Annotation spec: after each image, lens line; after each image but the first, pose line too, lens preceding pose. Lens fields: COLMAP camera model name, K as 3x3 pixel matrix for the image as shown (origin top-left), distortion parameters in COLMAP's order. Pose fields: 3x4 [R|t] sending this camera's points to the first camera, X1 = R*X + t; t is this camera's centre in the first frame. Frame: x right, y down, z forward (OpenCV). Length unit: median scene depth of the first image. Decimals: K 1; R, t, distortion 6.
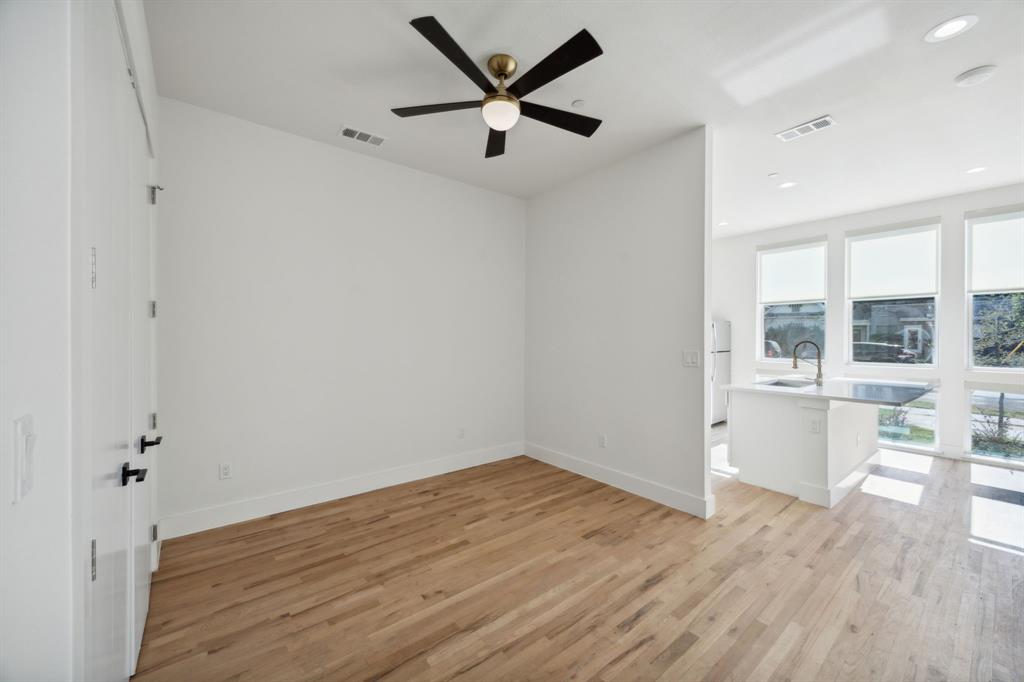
lens RADIAL K [[394.8, 0, 515.4], [0, 394.8, 339.5], [0, 0, 1]] dist [-0.006690, -0.000028]
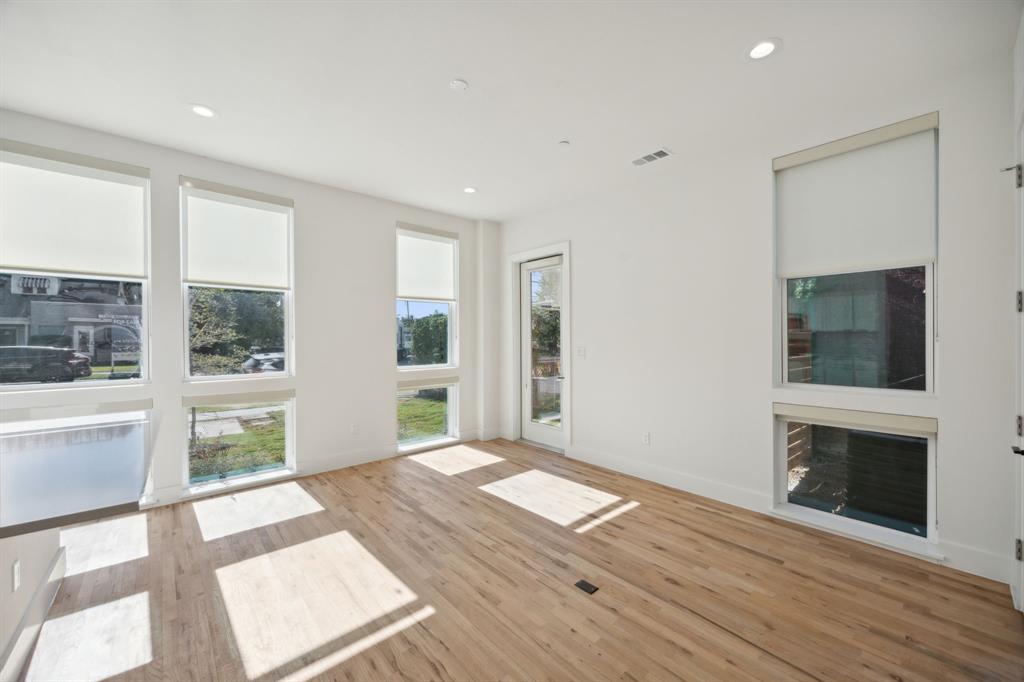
lens RADIAL K [[394.8, 0, 515.4], [0, 394.8, 339.5], [0, 0, 1]] dist [-0.006690, -0.000028]
pose [[-0.058514, -0.003845, 0.998279, 0.300901], [0.008039, 0.999958, 0.004323, -0.003602], [-0.998254, 0.008279, -0.058481, 0.342125]]
